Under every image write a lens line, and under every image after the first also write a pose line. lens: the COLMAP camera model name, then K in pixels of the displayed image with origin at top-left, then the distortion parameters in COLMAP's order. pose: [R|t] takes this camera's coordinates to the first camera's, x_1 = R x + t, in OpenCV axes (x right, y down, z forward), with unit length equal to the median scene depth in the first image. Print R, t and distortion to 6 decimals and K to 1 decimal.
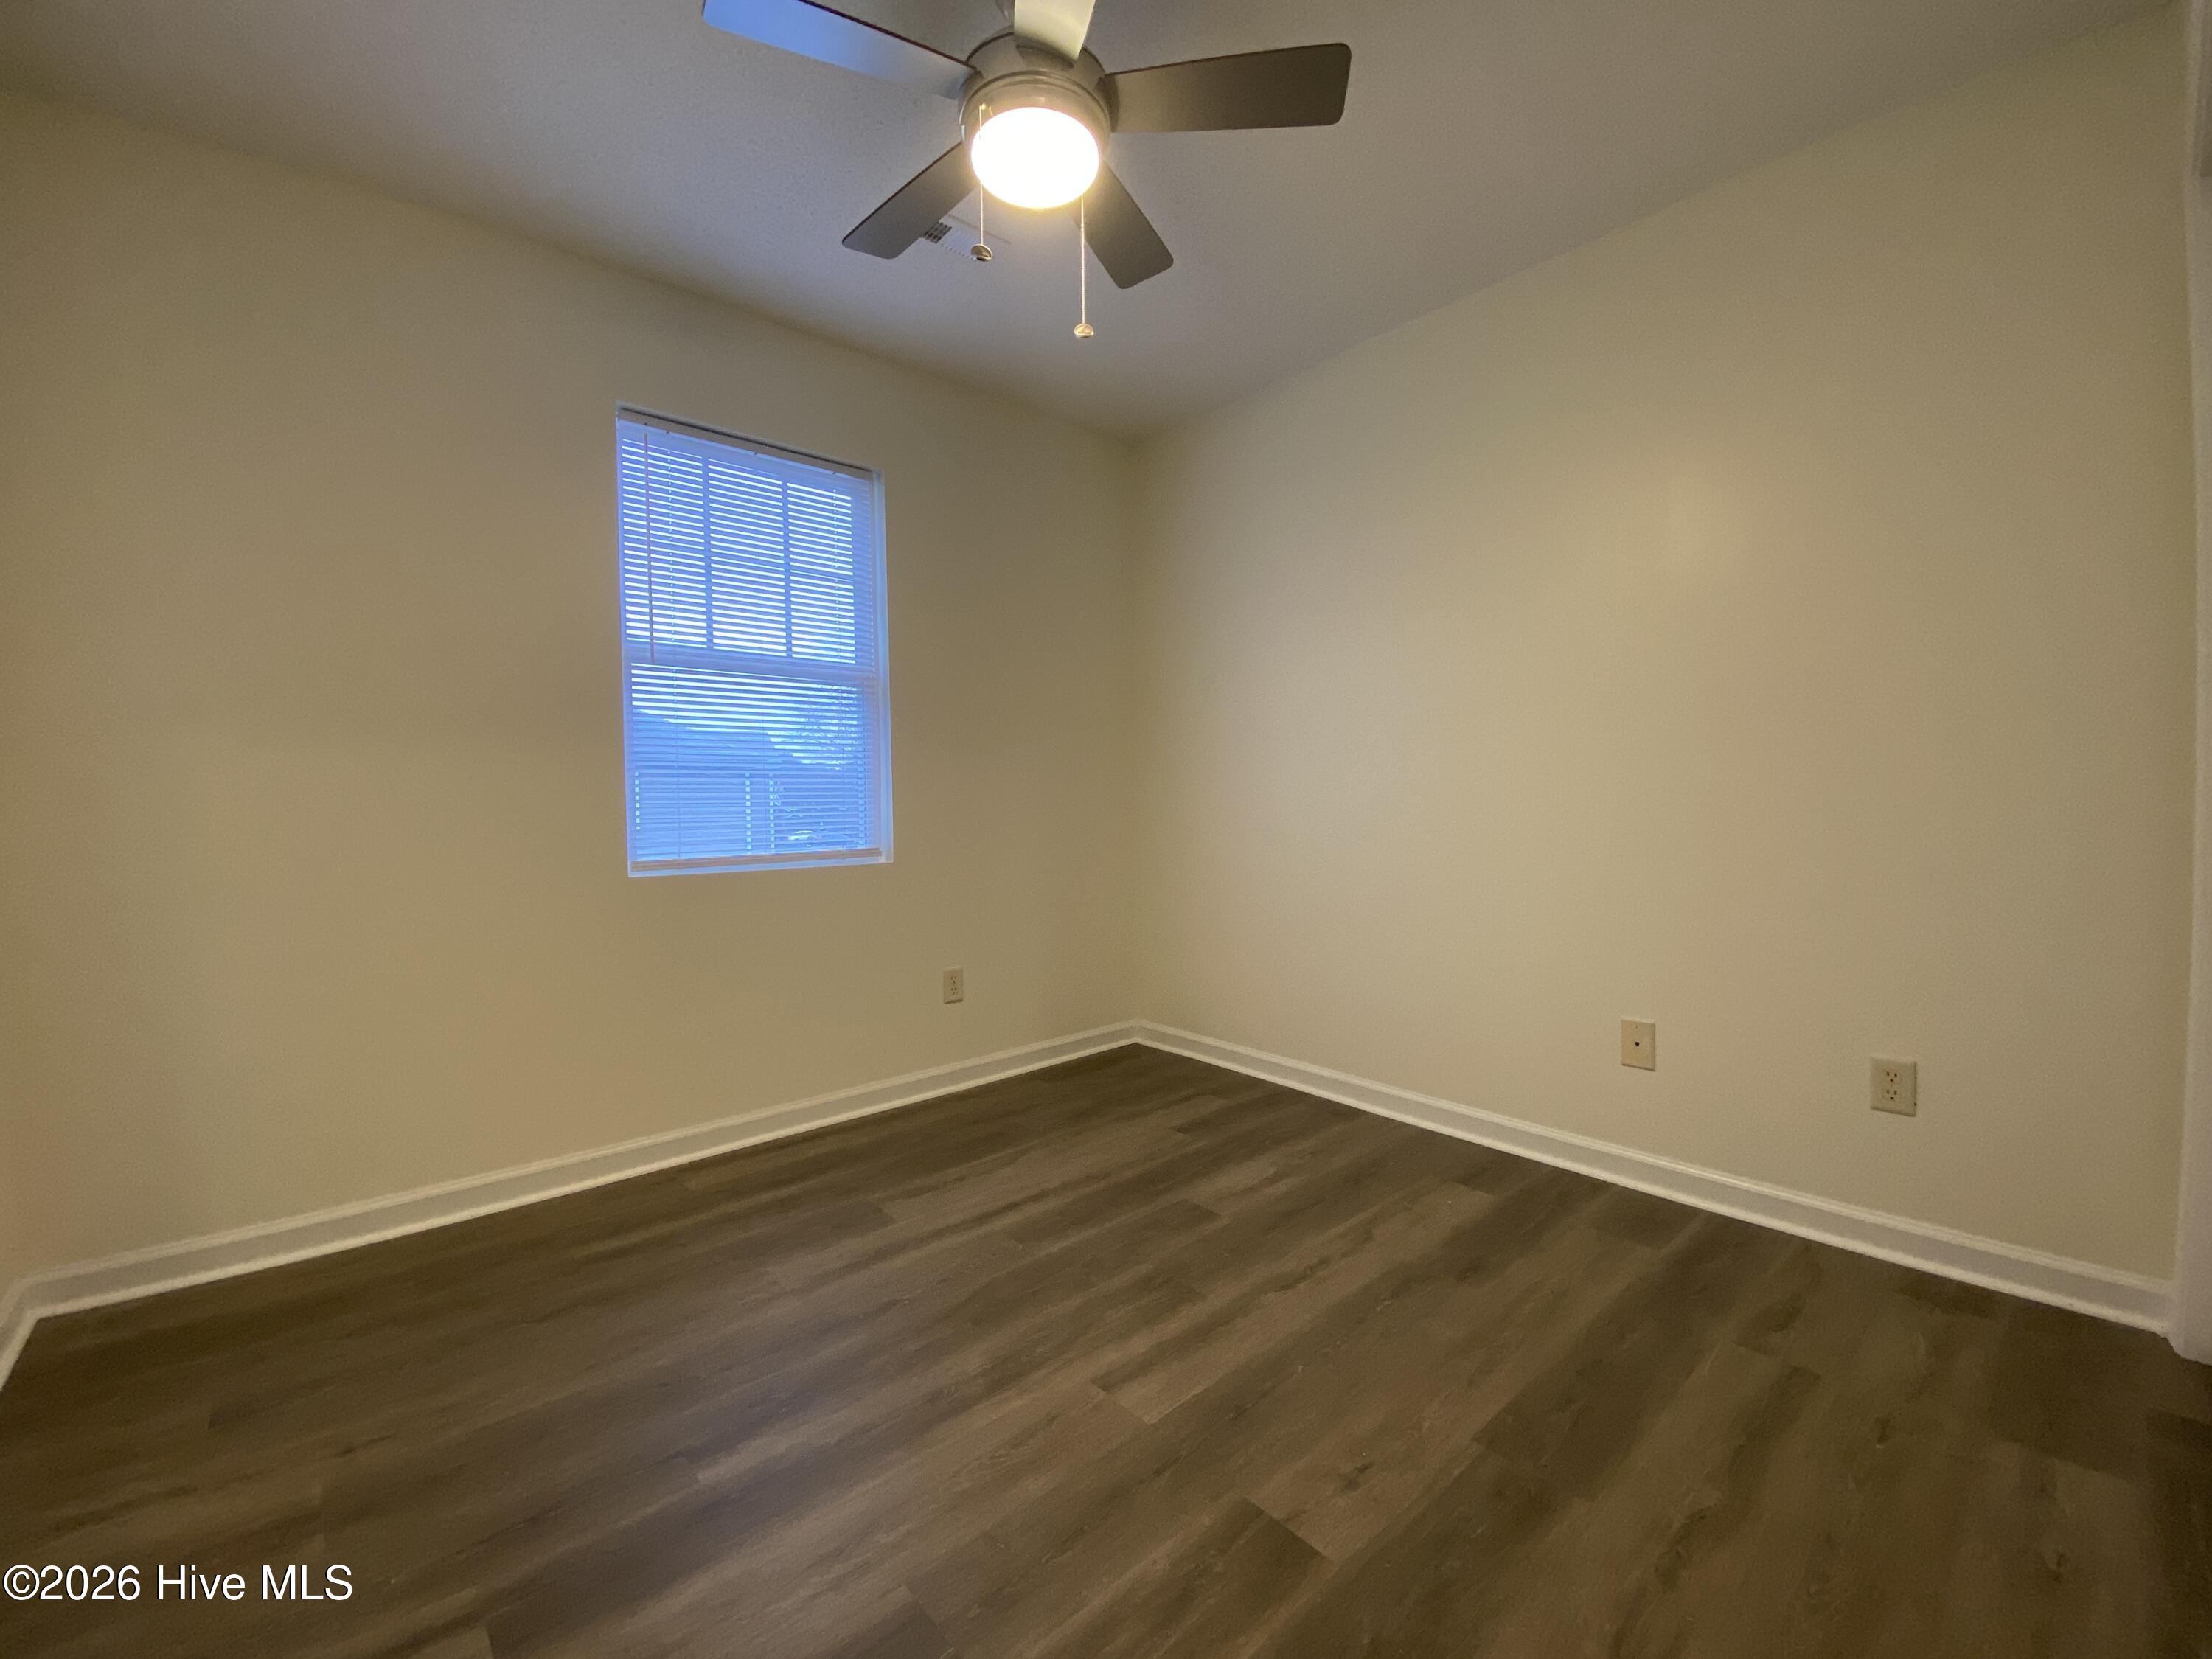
lens RADIAL K [[894.4, 0, 1102.0], [0, 894.4, 824.2], [0, 0, 1]] dist [0.008931, -0.014054]
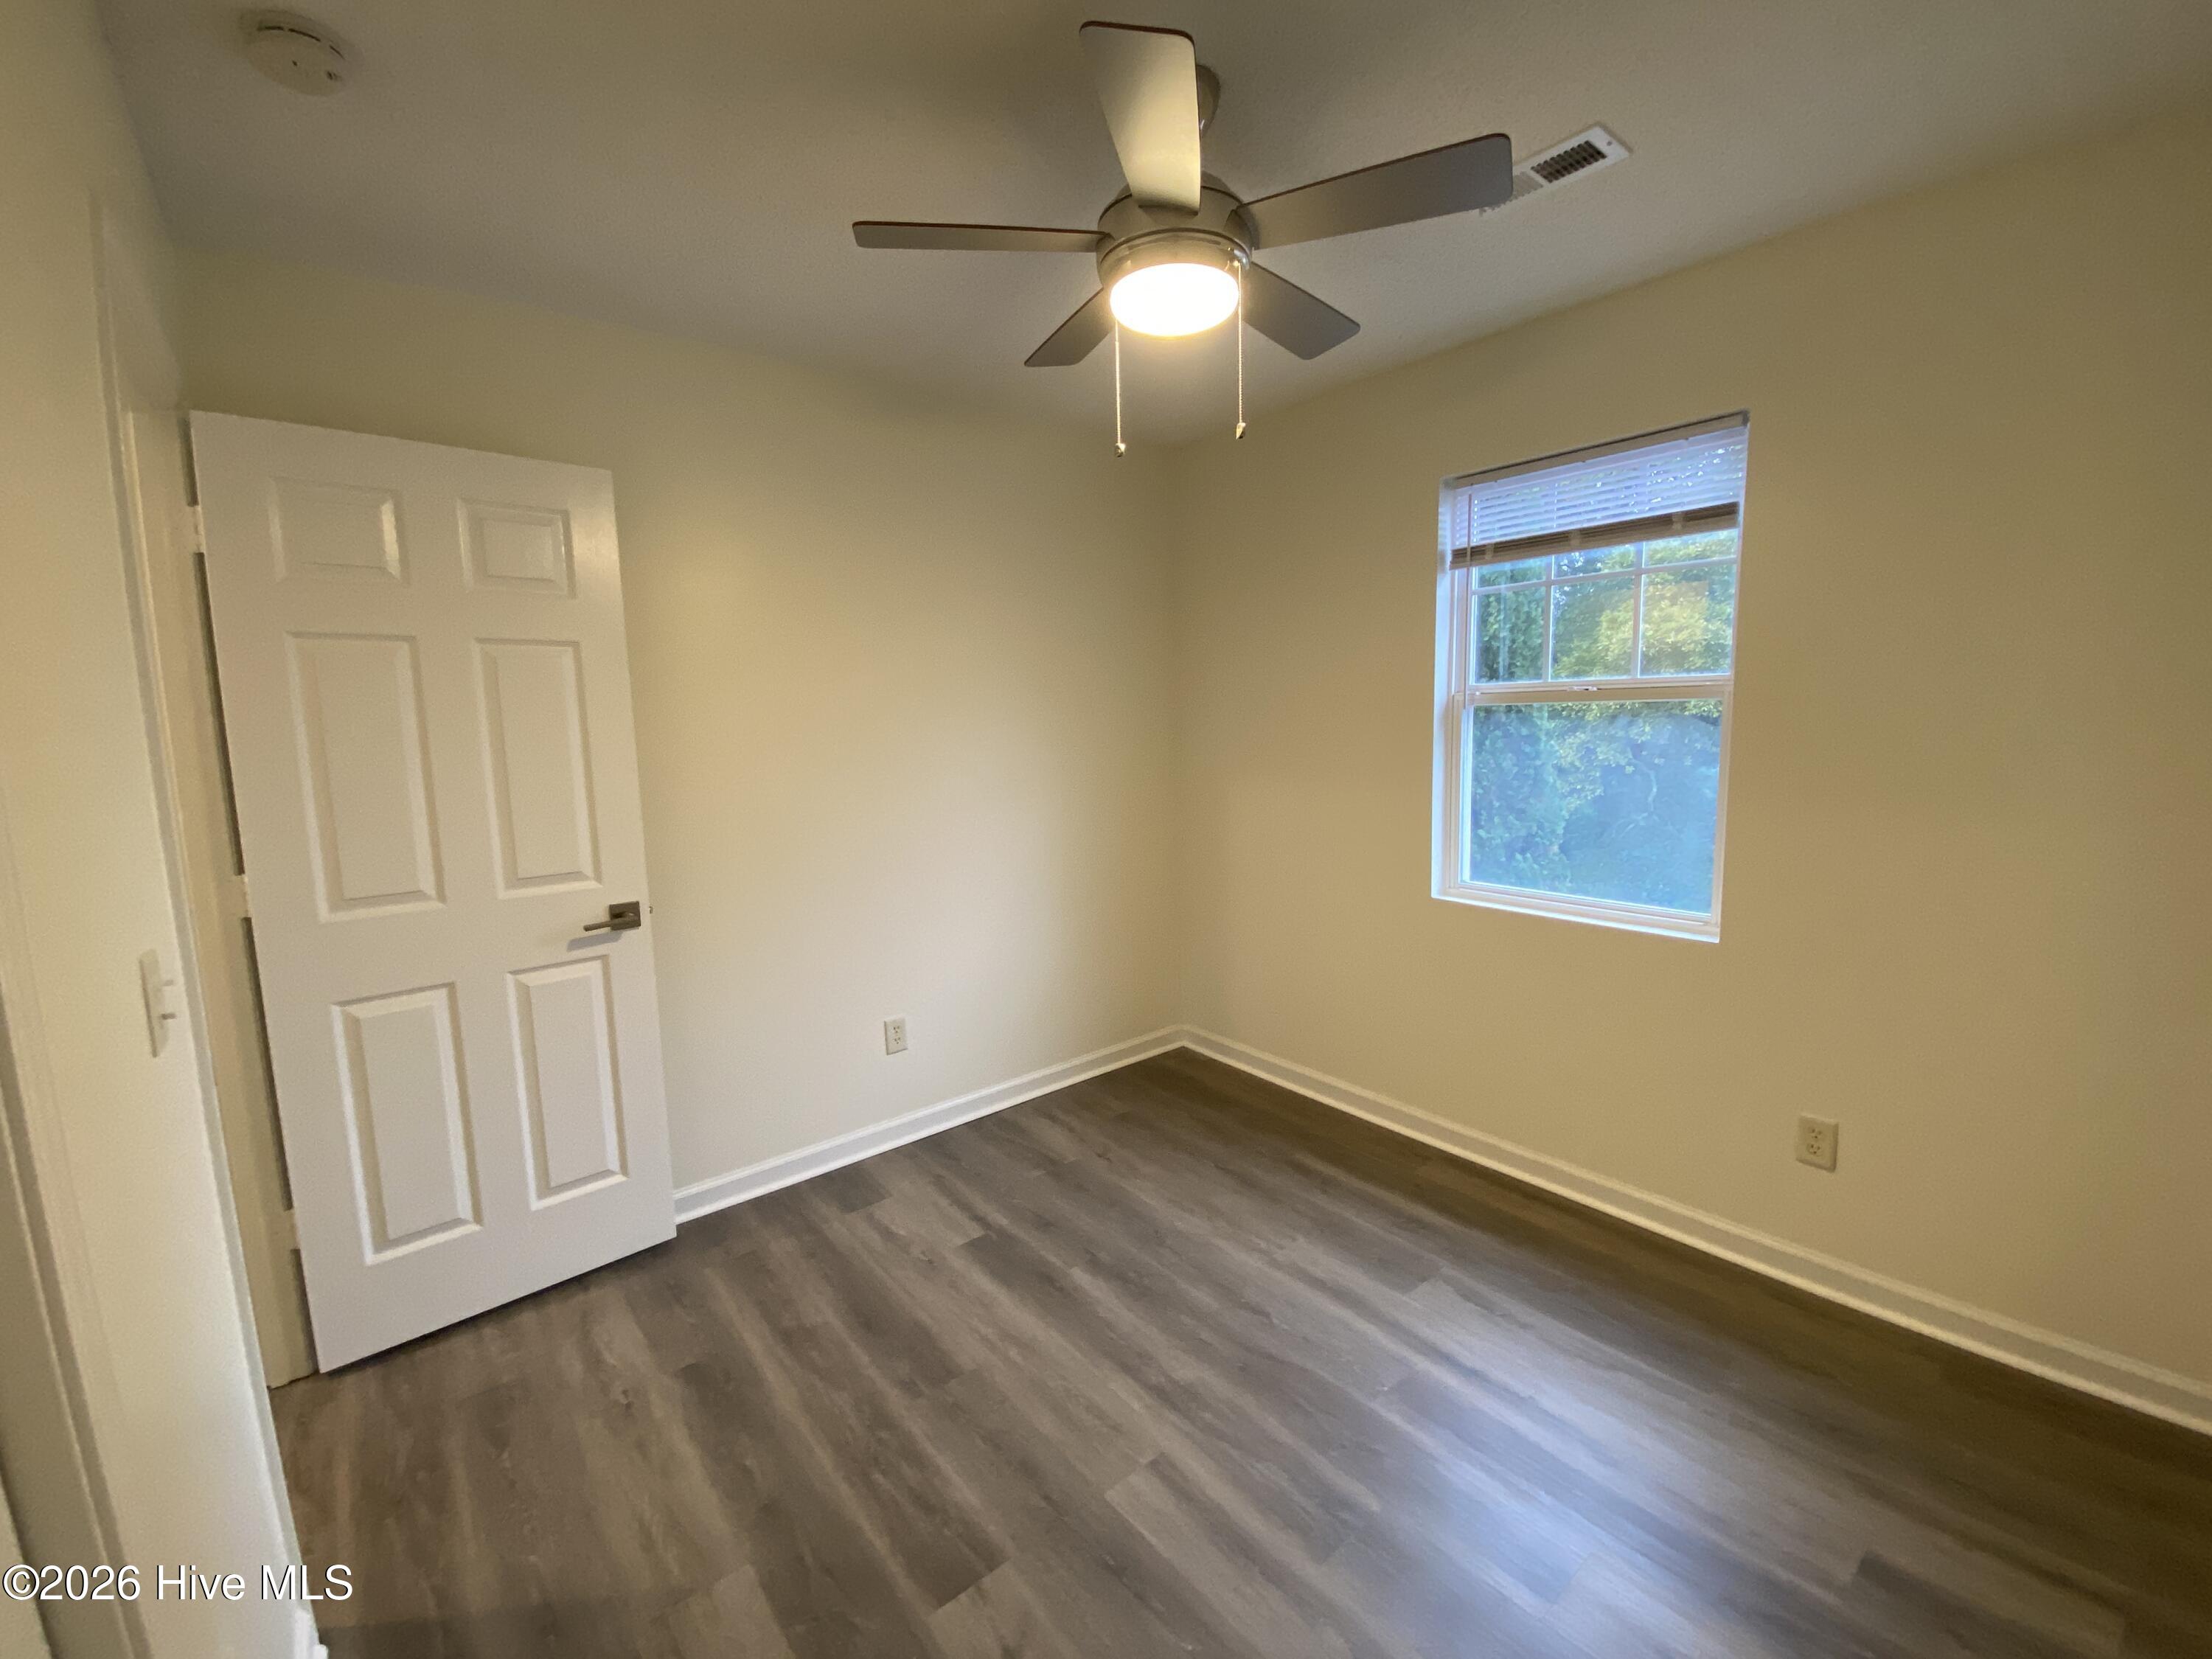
lens RADIAL K [[894.4, 0, 1106.5], [0, 894.4, 815.7], [0, 0, 1]] dist [0.008931, -0.014054]
pose [[-0.029903, 0.127814, -0.991347, 0.924410], [-0.002622, 0.991777, 0.127948, -0.284782], [0.999549, 0.006425, -0.029322, 0.893443]]
